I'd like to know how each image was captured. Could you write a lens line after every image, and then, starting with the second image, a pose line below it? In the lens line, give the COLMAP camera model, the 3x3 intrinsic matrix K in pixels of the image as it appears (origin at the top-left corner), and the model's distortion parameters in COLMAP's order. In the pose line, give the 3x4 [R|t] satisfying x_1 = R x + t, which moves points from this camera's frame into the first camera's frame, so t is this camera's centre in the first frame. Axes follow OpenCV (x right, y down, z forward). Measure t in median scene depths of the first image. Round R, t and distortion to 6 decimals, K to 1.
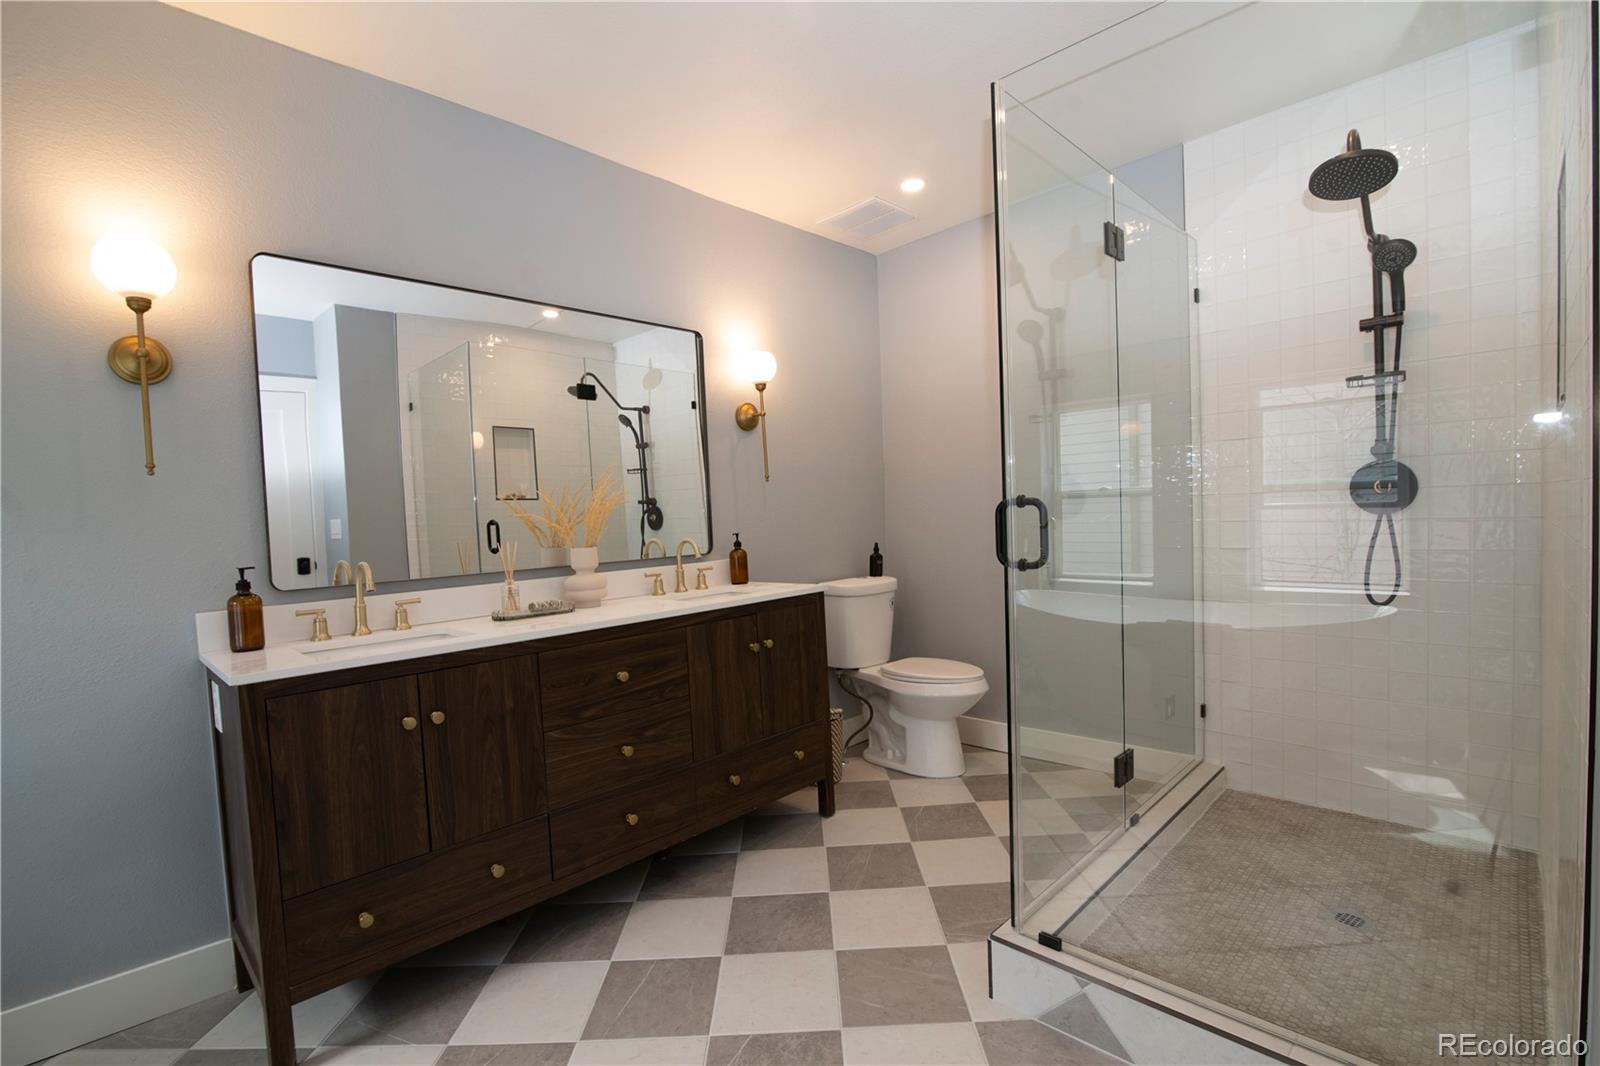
lens RADIAL K [[729.1, 0, 797.7], [0, 729.1, 538.2], [0, 0, 1]] dist [-0.014888, -0.000185]
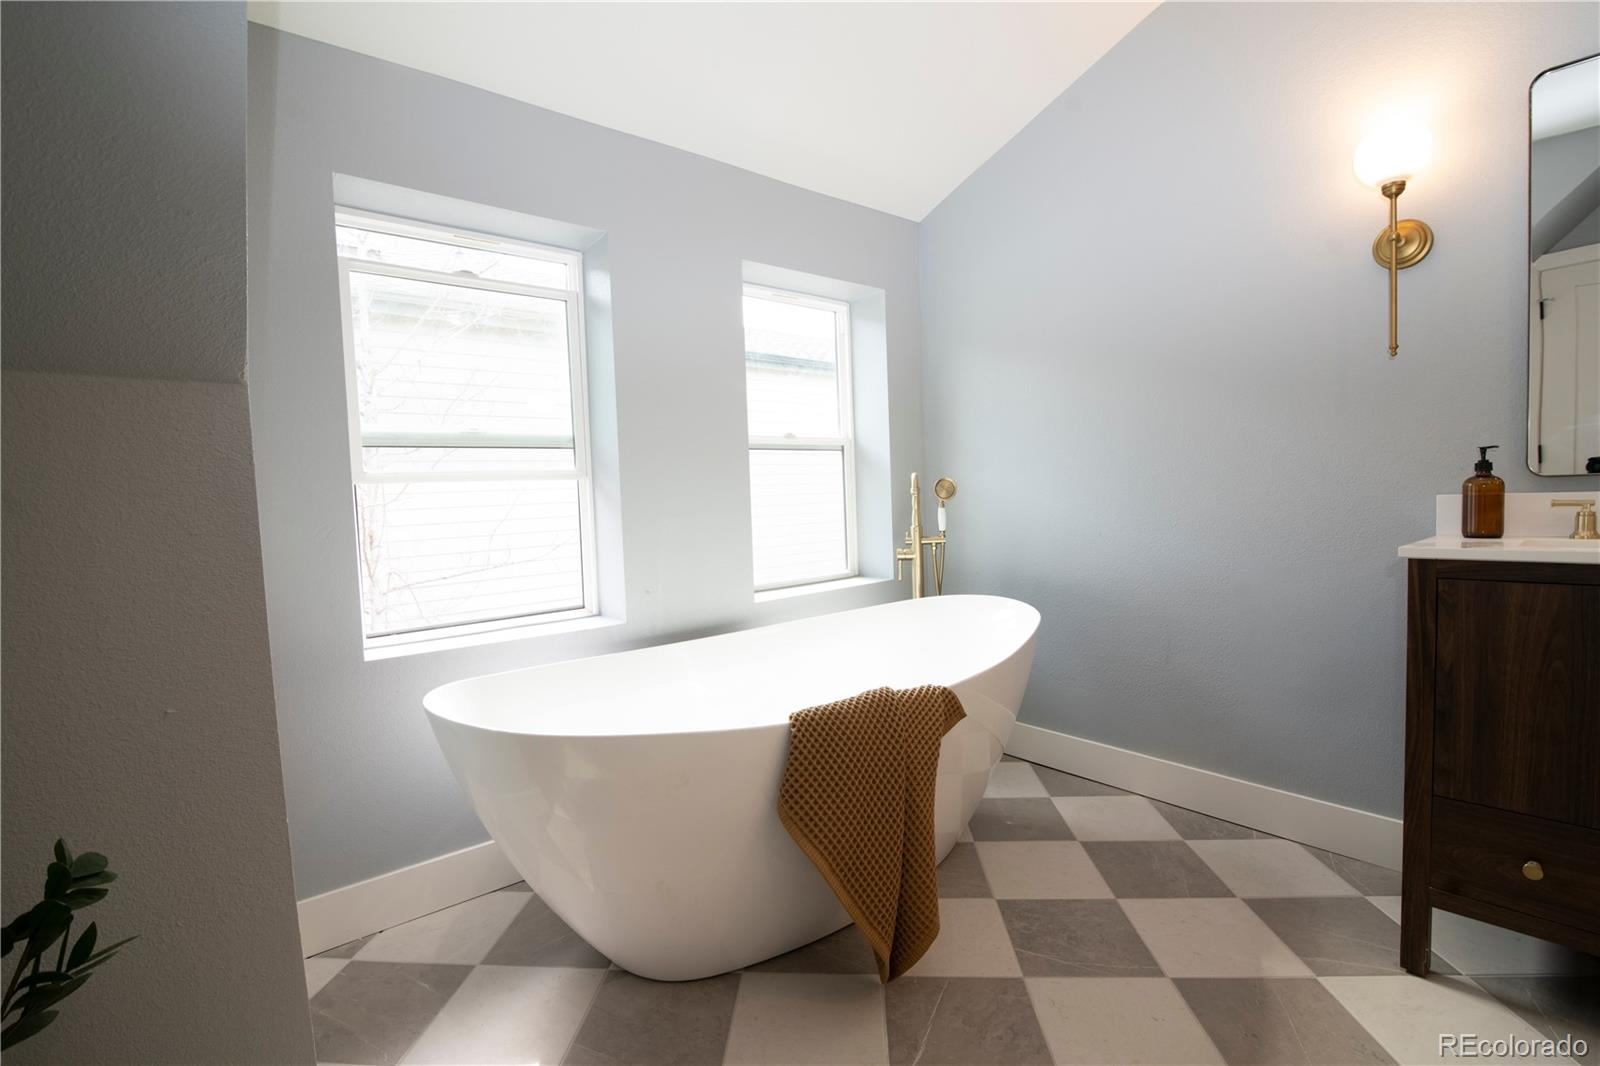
lens RADIAL K [[729.1, 0, 797.2], [0, 729.1, 533.6], [0, 0, 1]] dist [-0.014888, -0.000185]
pose [[-0.058737, 0.092574, -0.993972, 0.195295], [-0.000972, 0.995685, 0.092791, 0.067533], [0.998273, 0.006416, -0.058394, 0.191903]]
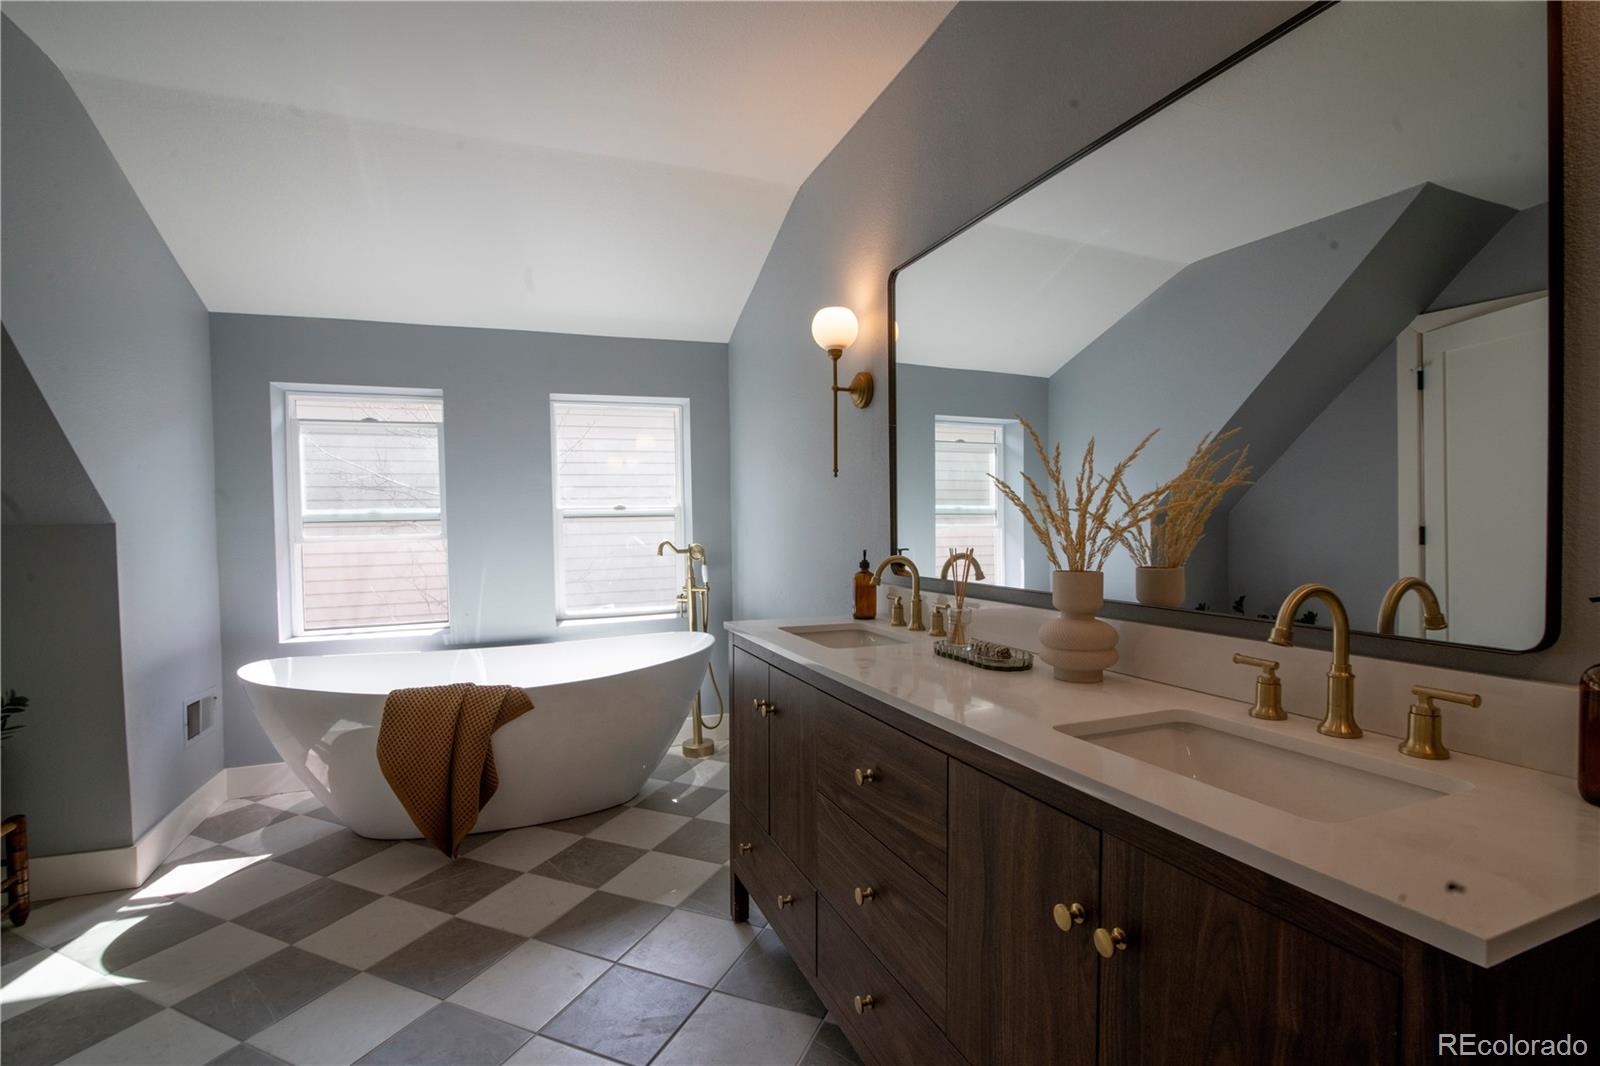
lens RADIAL K [[729.1, 0, 795.5], [0, 729.1, 532.9], [0, 0, 1]] dist [-0.014888, -0.000185]
pose [[-0.385896, 0.061255, -0.920506, 0.407721], [-0.007756, 0.997542, 0.069633, -0.073433], [0.922509, 0.034011, -0.384473, 1.379757]]
